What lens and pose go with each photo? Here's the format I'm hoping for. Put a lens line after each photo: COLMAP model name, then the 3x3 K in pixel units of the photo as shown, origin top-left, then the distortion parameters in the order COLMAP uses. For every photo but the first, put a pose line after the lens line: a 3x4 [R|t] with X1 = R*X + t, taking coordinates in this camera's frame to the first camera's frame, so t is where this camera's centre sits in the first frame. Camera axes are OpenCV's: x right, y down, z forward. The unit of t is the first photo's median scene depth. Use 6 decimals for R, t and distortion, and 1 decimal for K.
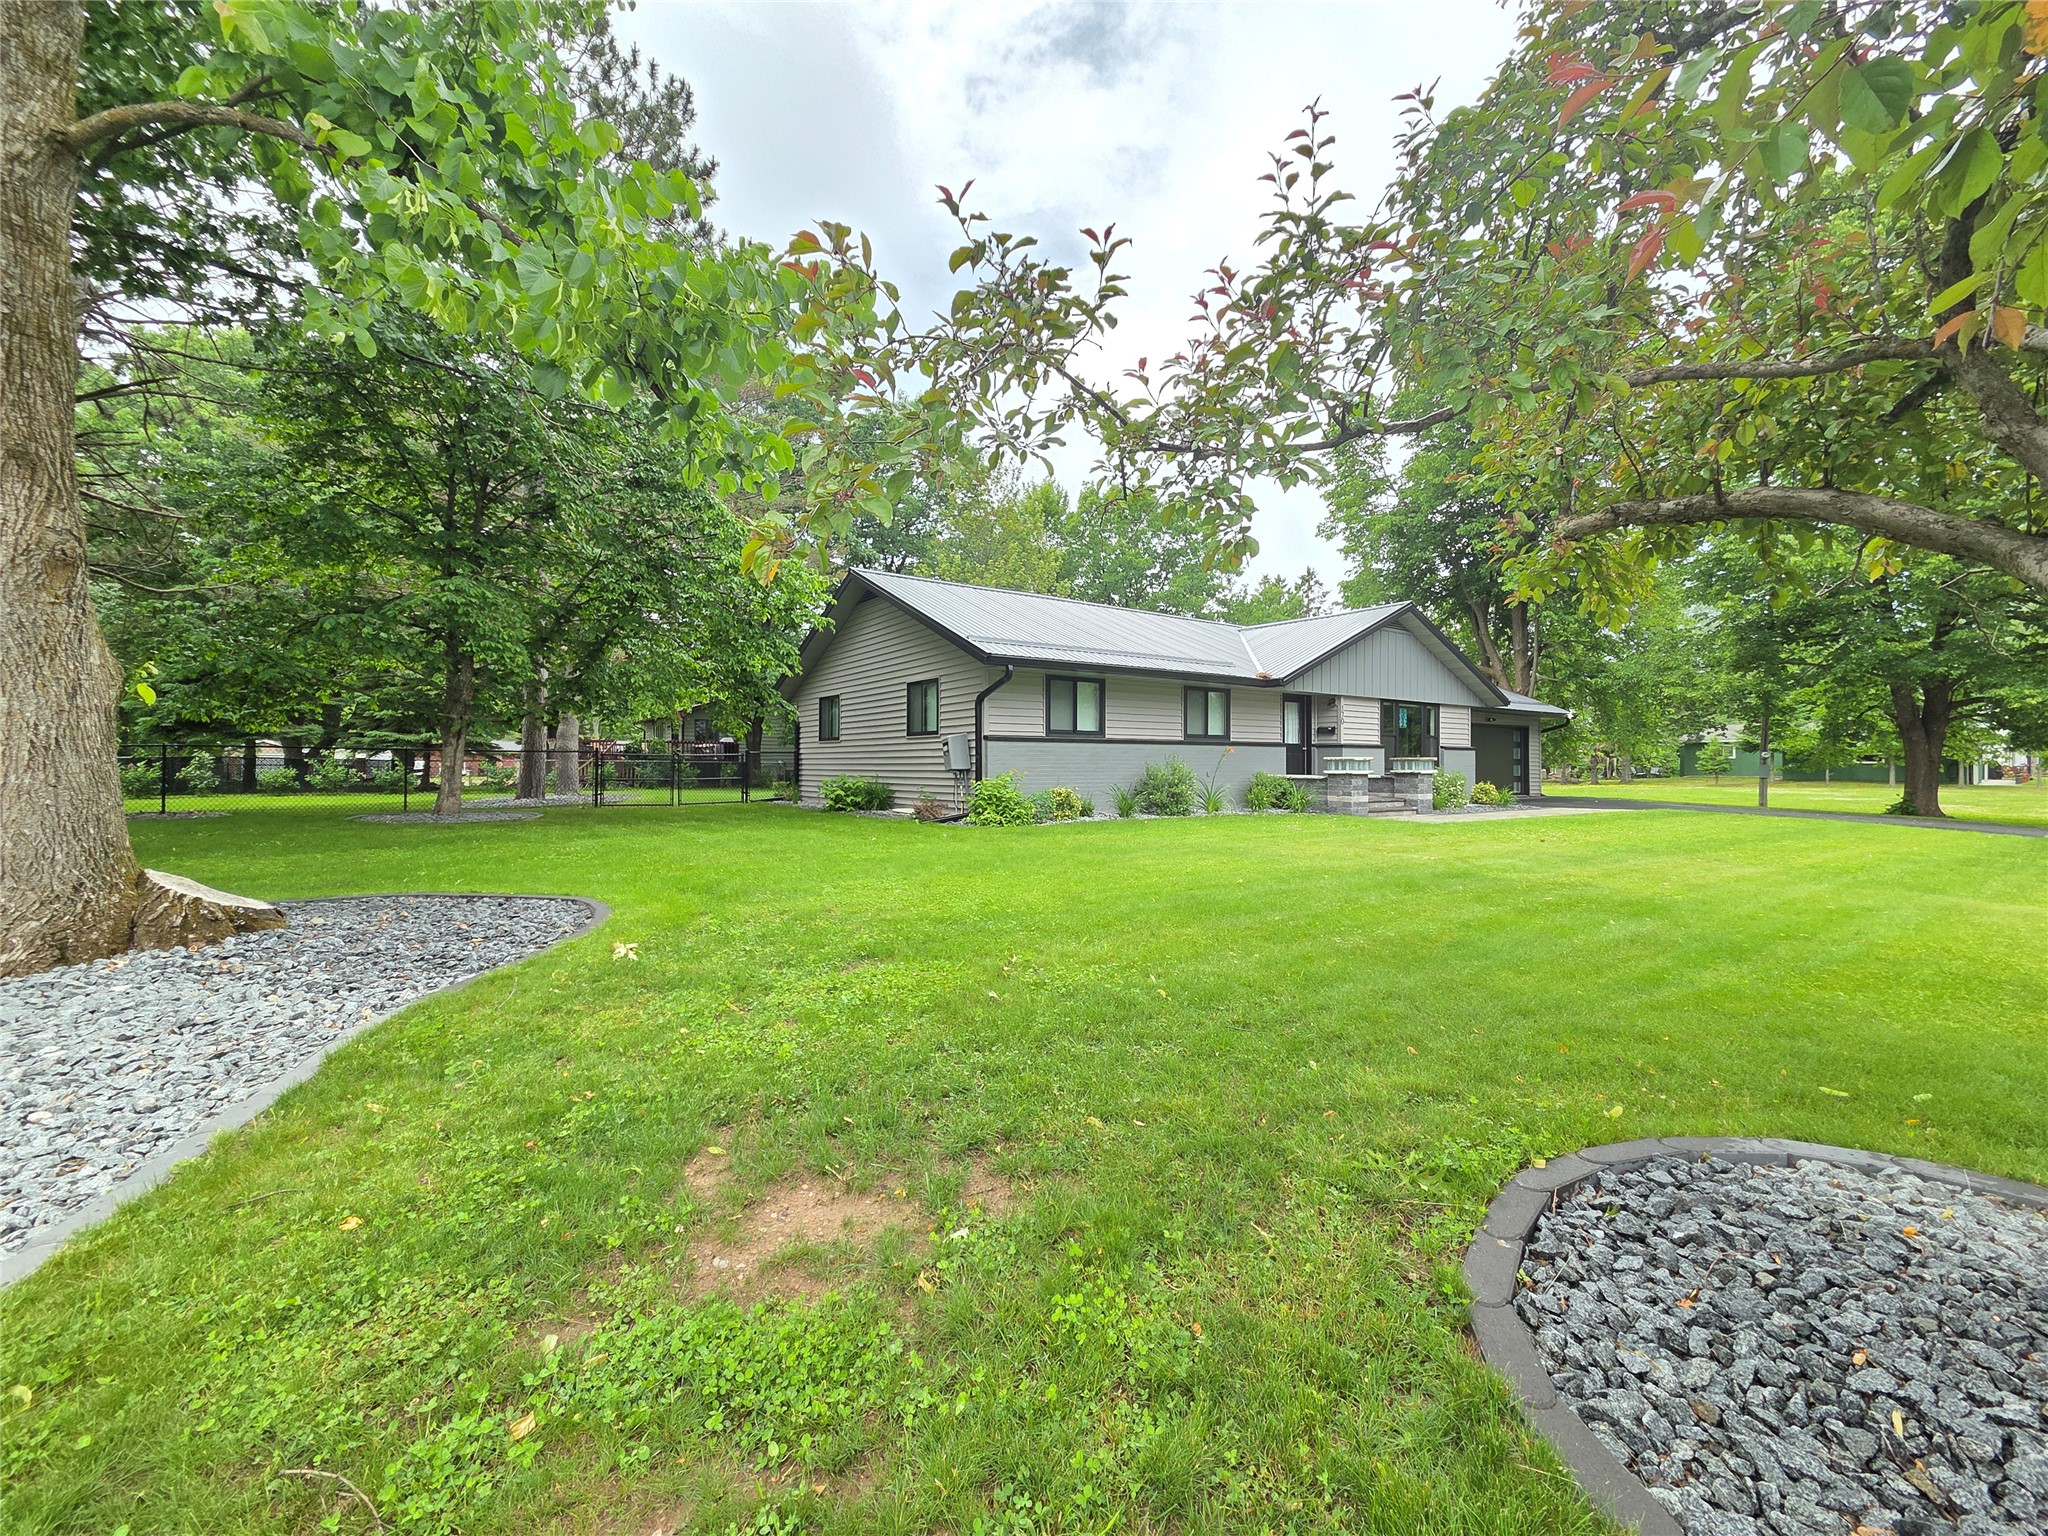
lens RADIAL K [[834.9, 0, 1021.5], [0, 834.9, 753.5], [0, 0, 1]] dist [0.002972, 0.000256]
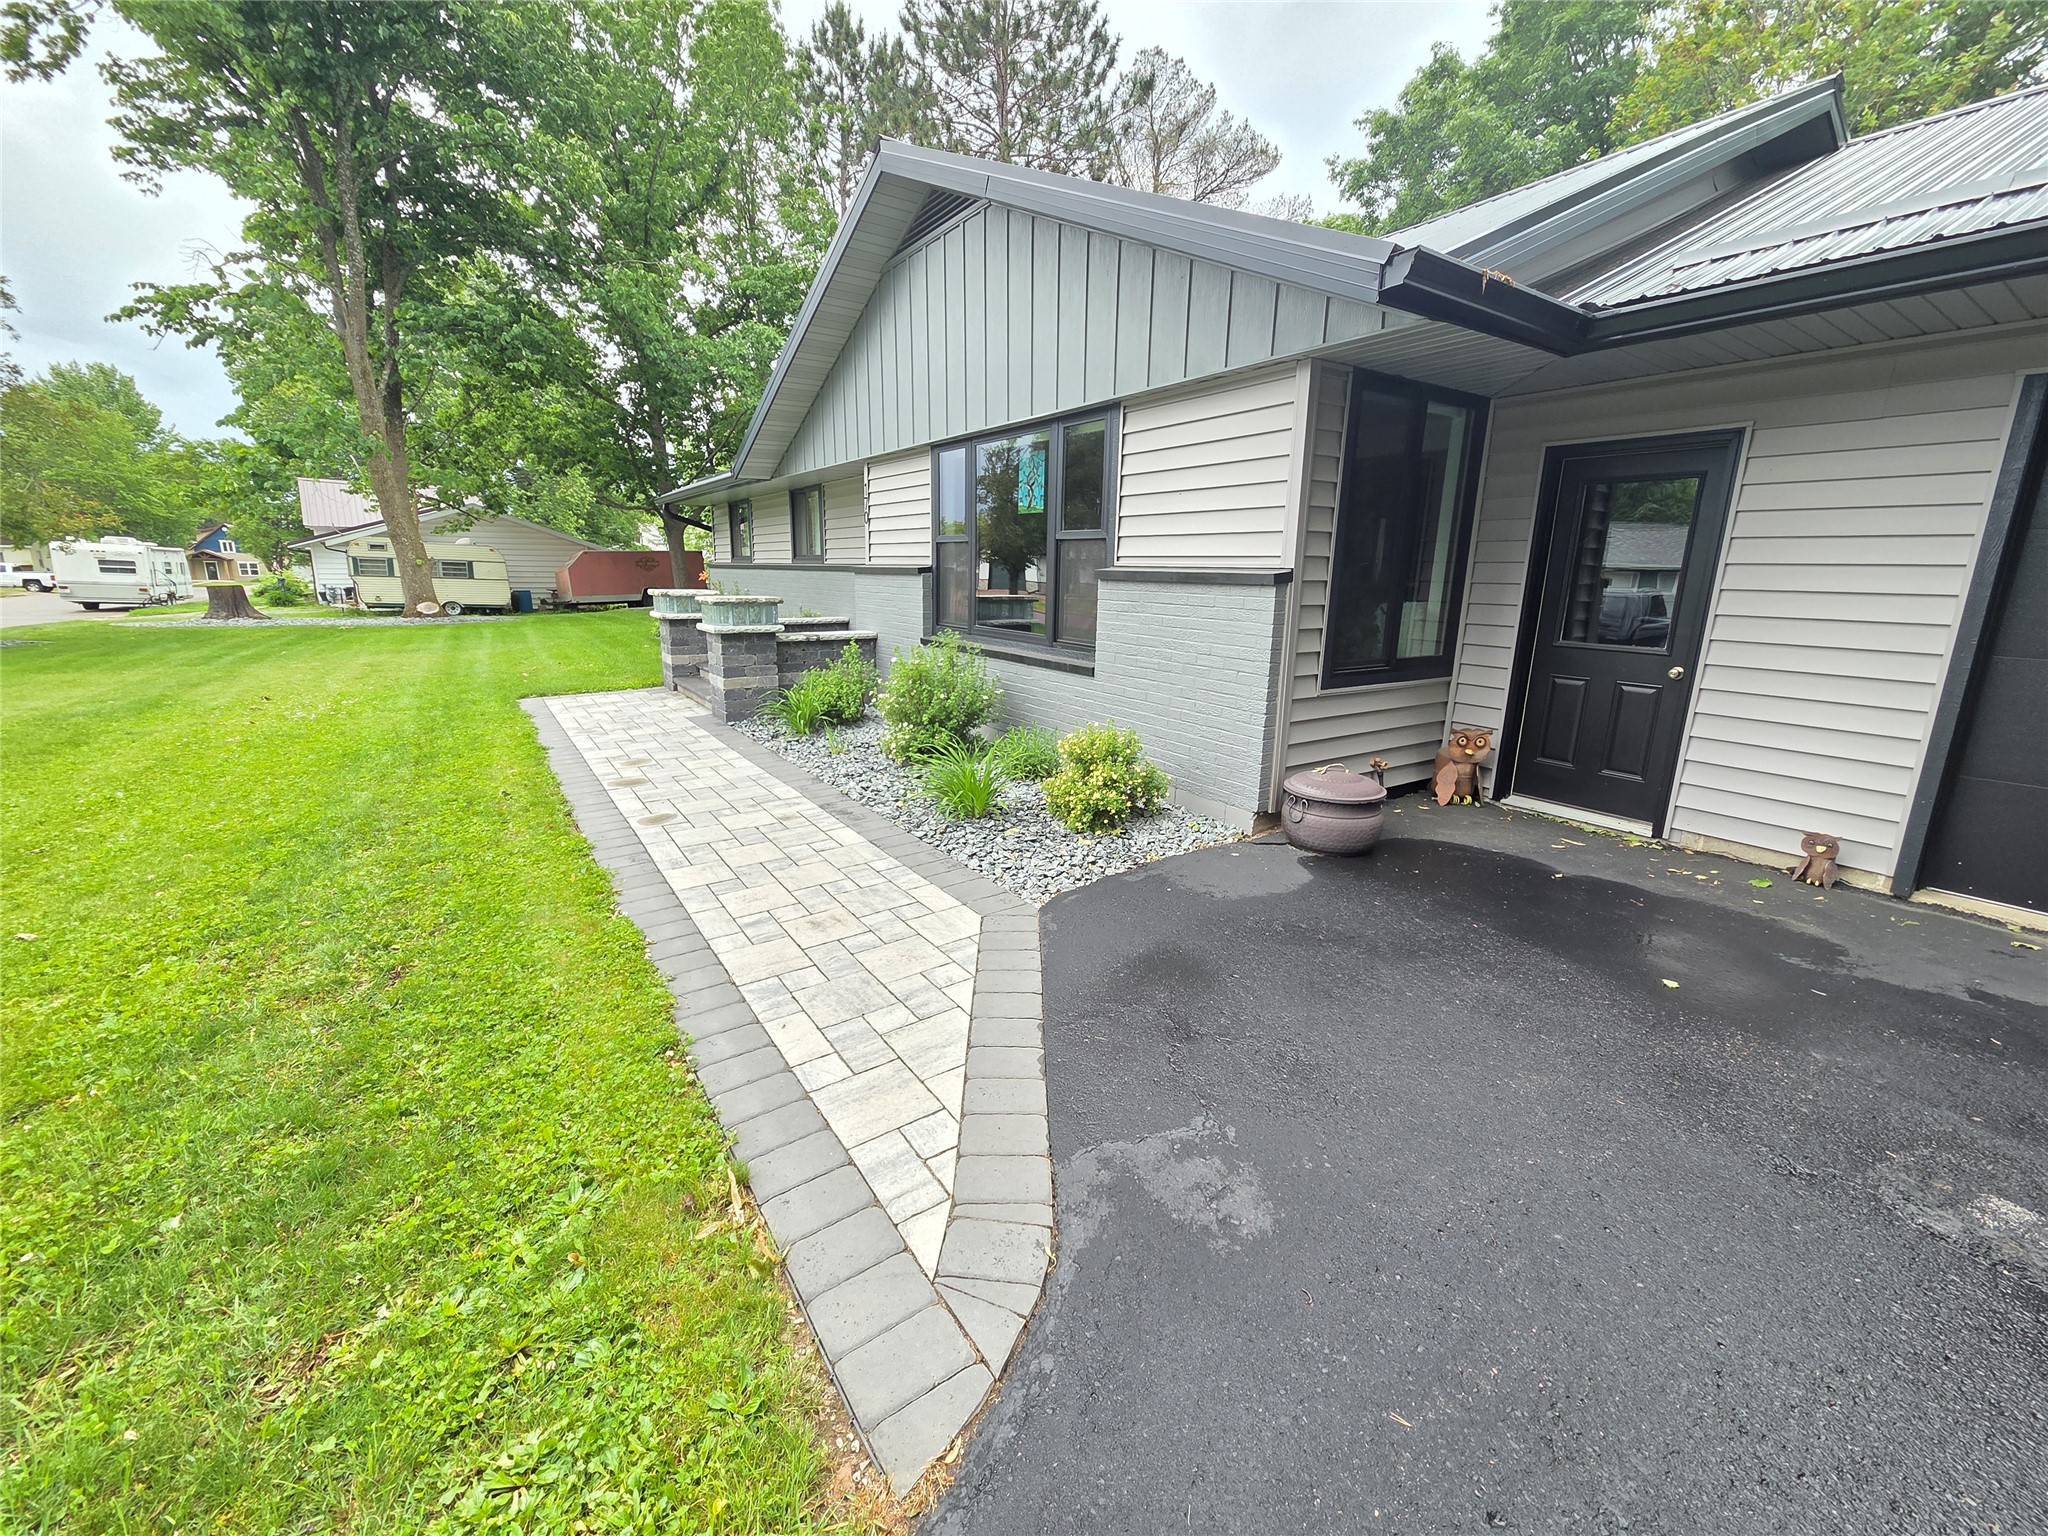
lens RADIAL K [[834.9, 0, 1021.5], [0, 834.9, 753.5], [0, 0, 1]] dist [0.002972, 0.000256]
pose [[-0.020811, 0.212629, -0.976911, 0.804773], [-0.007456, 0.977063, 0.212820, -0.007904], [0.999756, 0.011713, -0.018748, 1.003649]]
